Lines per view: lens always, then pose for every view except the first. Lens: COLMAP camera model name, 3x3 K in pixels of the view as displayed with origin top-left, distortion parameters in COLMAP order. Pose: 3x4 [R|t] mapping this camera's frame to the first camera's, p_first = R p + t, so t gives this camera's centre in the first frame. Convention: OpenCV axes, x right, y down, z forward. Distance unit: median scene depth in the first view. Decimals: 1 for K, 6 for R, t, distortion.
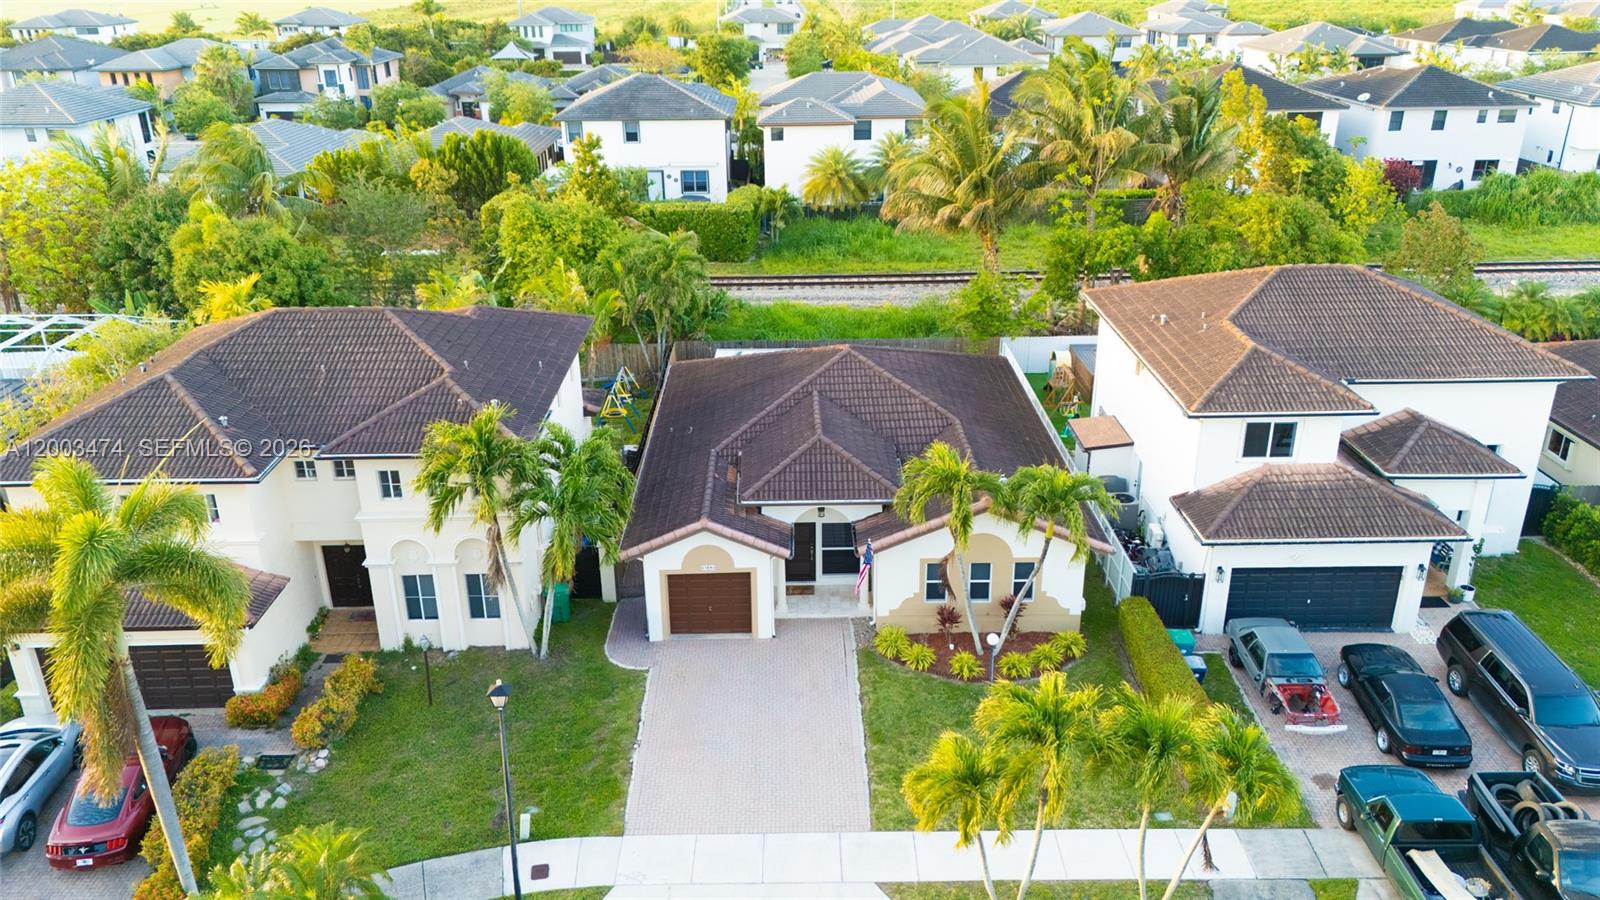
lens RADIAL K [[1163.3, 0, 802.7], [0, 1163.3, 458.1], [0, 0, 1]] dist [0.060756, -0.049439]
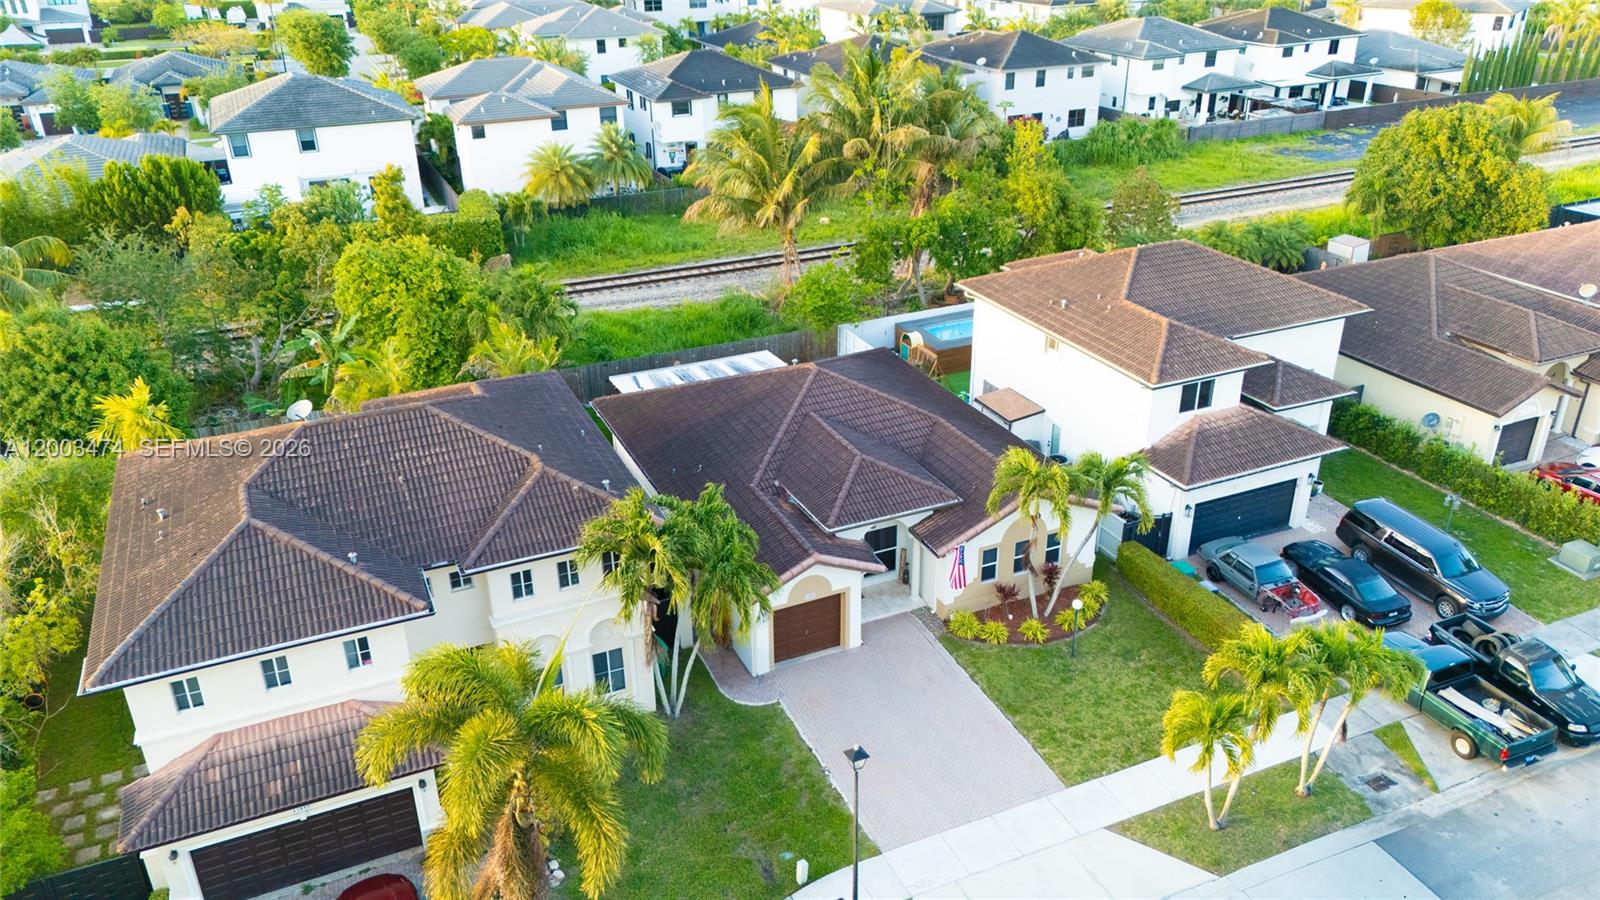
lens RADIAL K [[1160.2, 0, 795.2], [0, 1160.2, 448.7], [0, 0, 1]] dist [0.058704, -0.046543]
pose [[0.918859, -0.173645, 0.354323, -0.441336], [0.159822, 0.984790, 0.068157, -0.113311], [-0.360769, -0.005998, 0.932636, 0.002730]]
